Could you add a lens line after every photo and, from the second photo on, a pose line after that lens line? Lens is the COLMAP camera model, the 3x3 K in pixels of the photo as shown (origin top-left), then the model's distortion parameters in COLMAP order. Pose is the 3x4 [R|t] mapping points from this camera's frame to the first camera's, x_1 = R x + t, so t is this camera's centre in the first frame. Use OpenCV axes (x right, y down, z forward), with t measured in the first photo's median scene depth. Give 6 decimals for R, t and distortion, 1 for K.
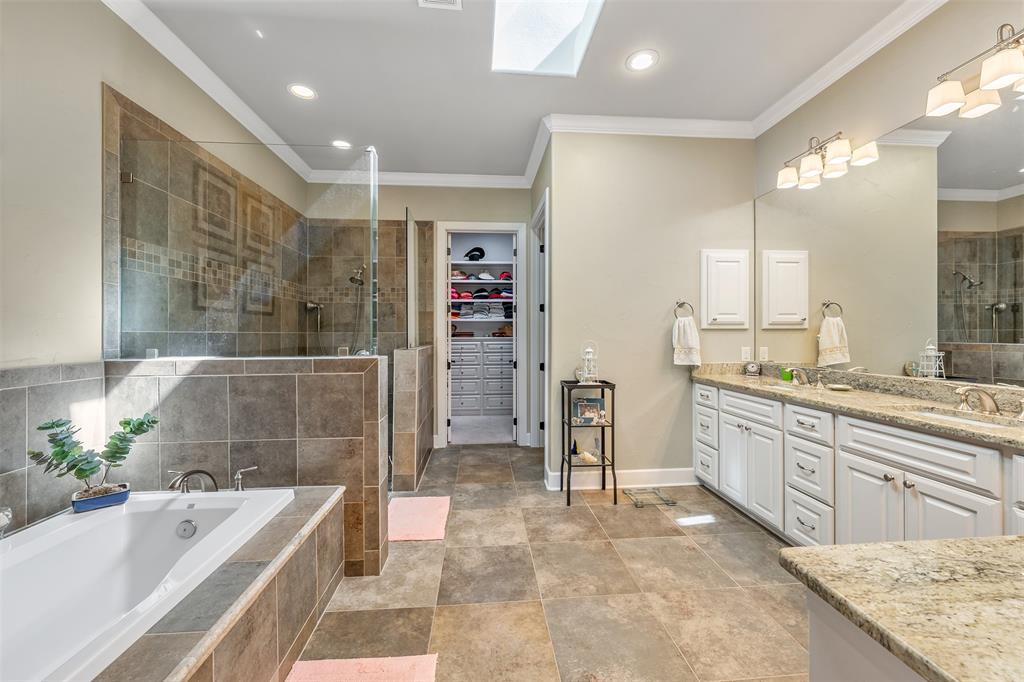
lens RADIAL K [[394.5, 0, 510.0], [0, 394.5, 332.5], [0, 0, 1]] dist [0.001631, 0.000415]
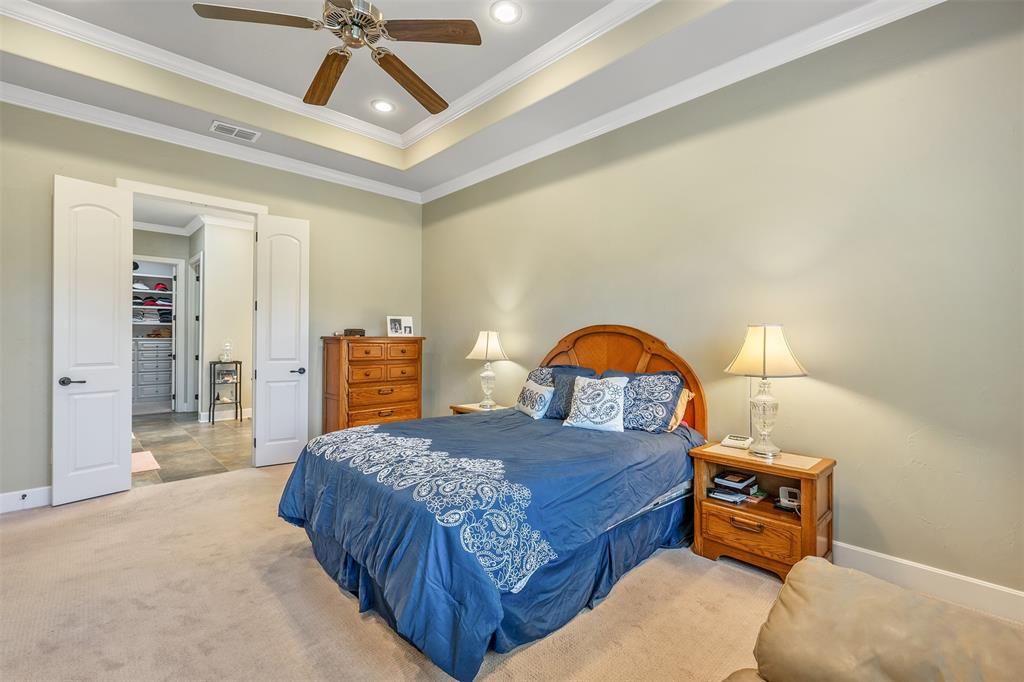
lens RADIAL K [[448.1, 0, 512.8], [0, 448.1, 327.5], [0, 0, 1]] dist [0.003338, -0.001373]
pose [[0.769932, 0.008256, 0.638073, -0.124454], [-0.002824, 0.999951, -0.009530, -0.020613], [-0.638120, 0.005535, 0.769917, -1.594467]]
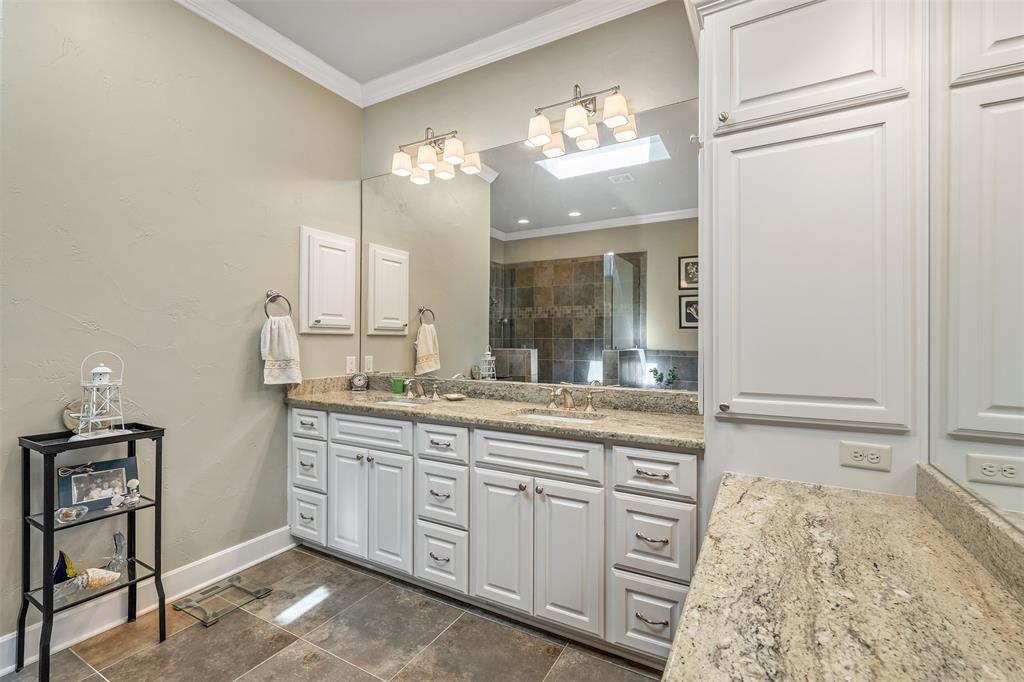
lens RADIAL K [[448.1, 0, 512.7], [0, 448.1, 340.4], [0, 0, 1]] dist [0.003338, -0.001373]
pose [[0.551190, 0.006303, 0.834356, 0.004698], [-0.009054, 0.999958, -0.001573, 0.001826], [-0.834331, -0.006687, 0.551223, 0.227304]]
